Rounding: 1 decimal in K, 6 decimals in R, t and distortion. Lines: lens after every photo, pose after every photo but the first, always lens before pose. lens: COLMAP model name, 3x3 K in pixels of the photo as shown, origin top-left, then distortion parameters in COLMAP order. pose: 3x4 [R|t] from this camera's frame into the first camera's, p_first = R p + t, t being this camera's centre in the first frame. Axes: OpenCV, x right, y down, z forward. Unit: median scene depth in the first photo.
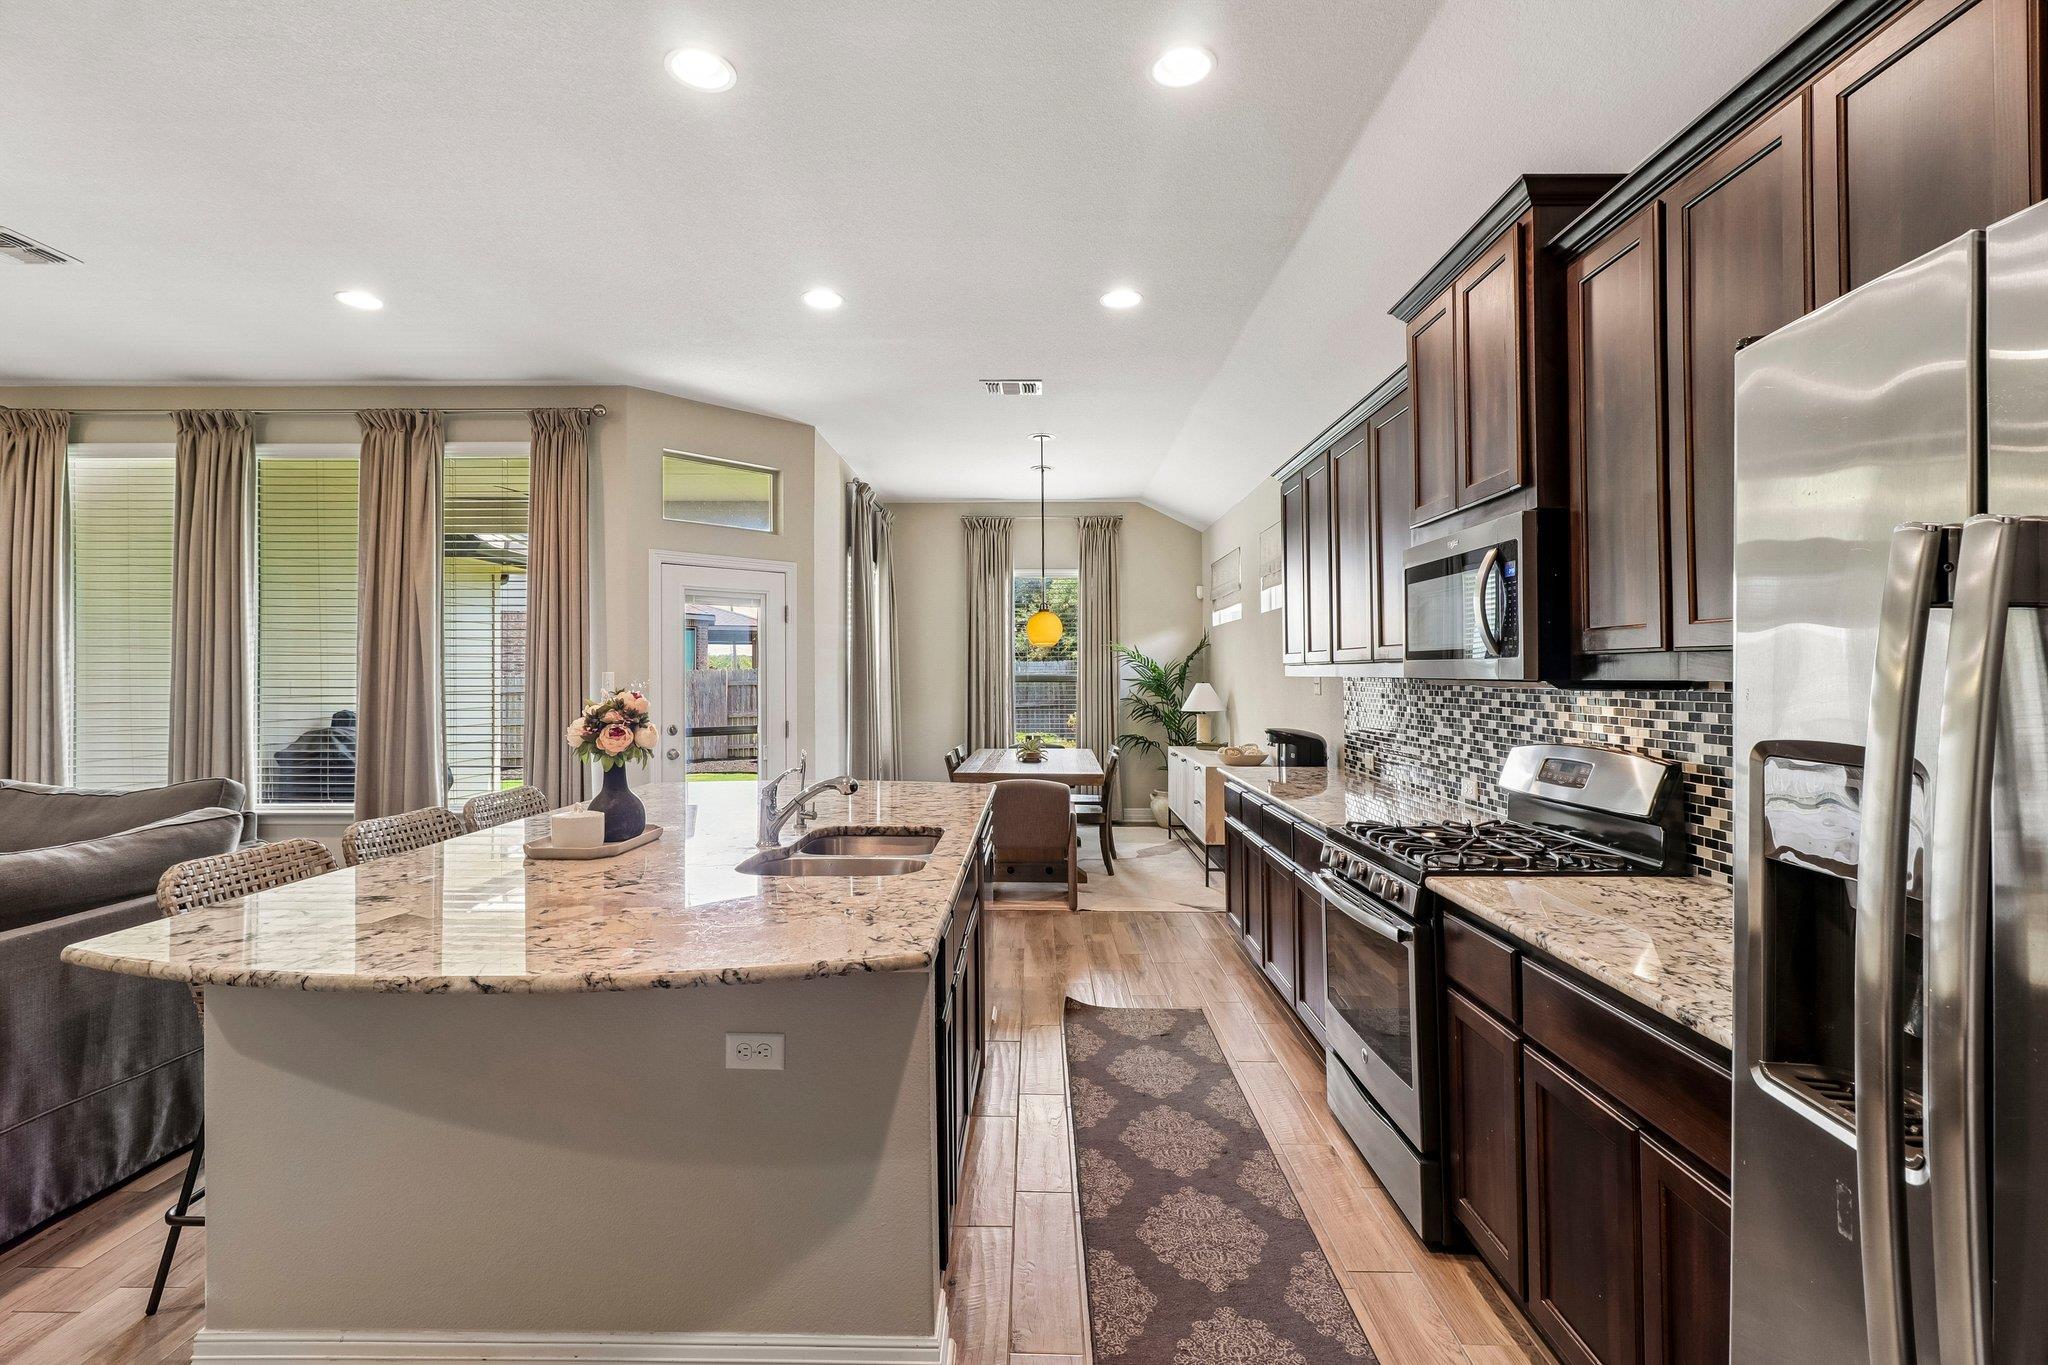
lens RADIAL K [[943.0, 0, 1019.2], [0, 943.0, 667.9], [0, 0, 1]] dist [0.000708, -0.000278]
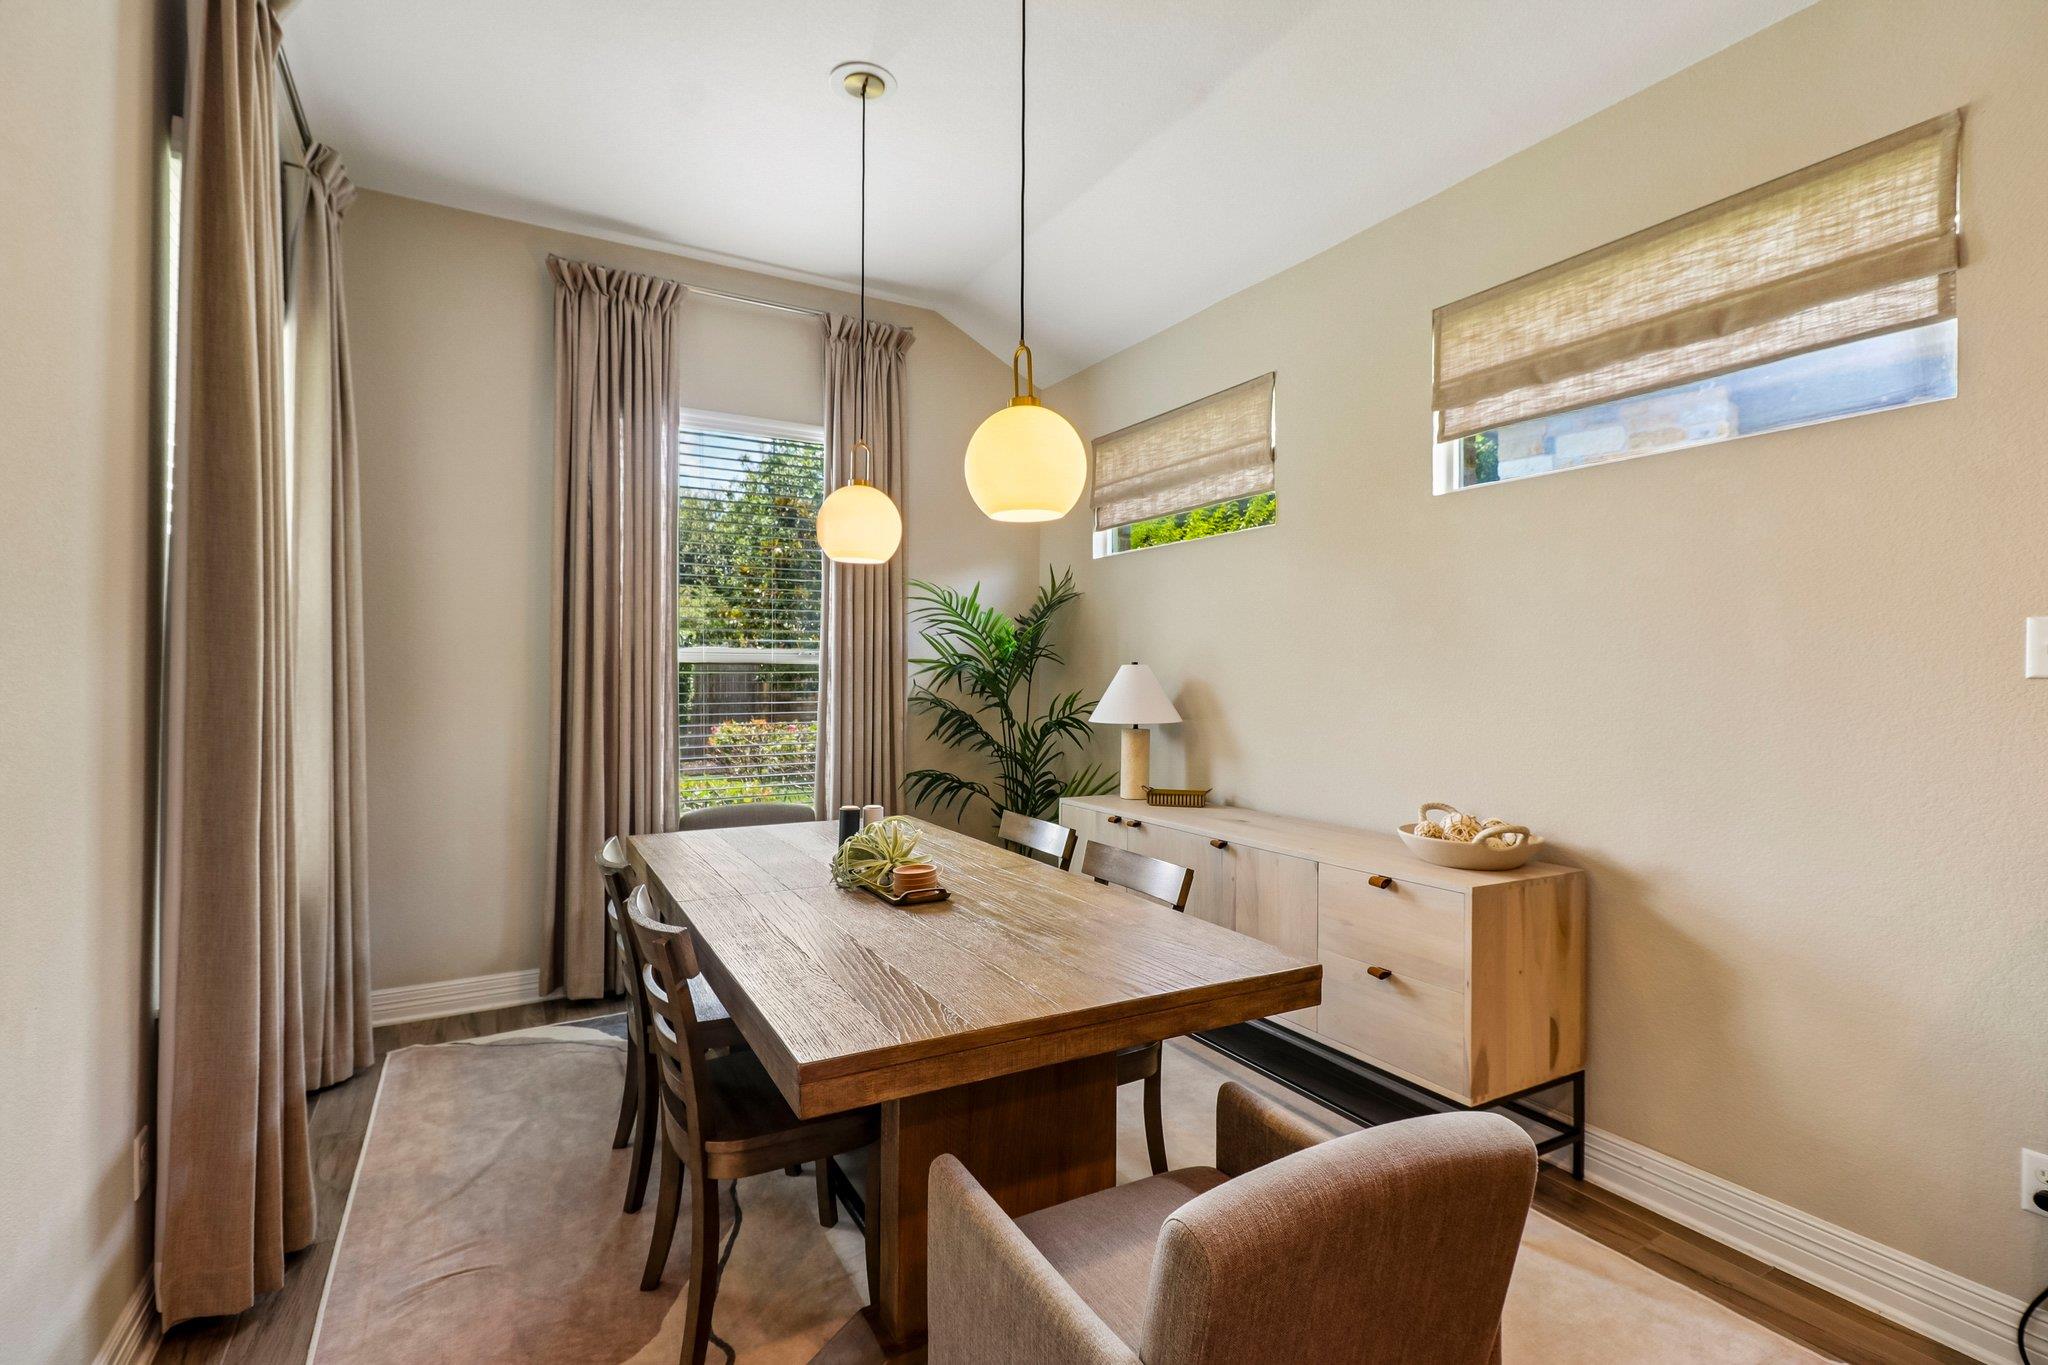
lens RADIAL K [[943.0, 0, 1019.2], [0, 943.0, 667.9], [0, 0, 1]] dist [0.000708, -0.000278]
pose [[0.859497, 0.008951, 0.511063, -0.214062], [-0.007814, 0.999960, -0.004373, 0.041536], [-0.511082, -0.000235, 0.859532, 1.253907]]
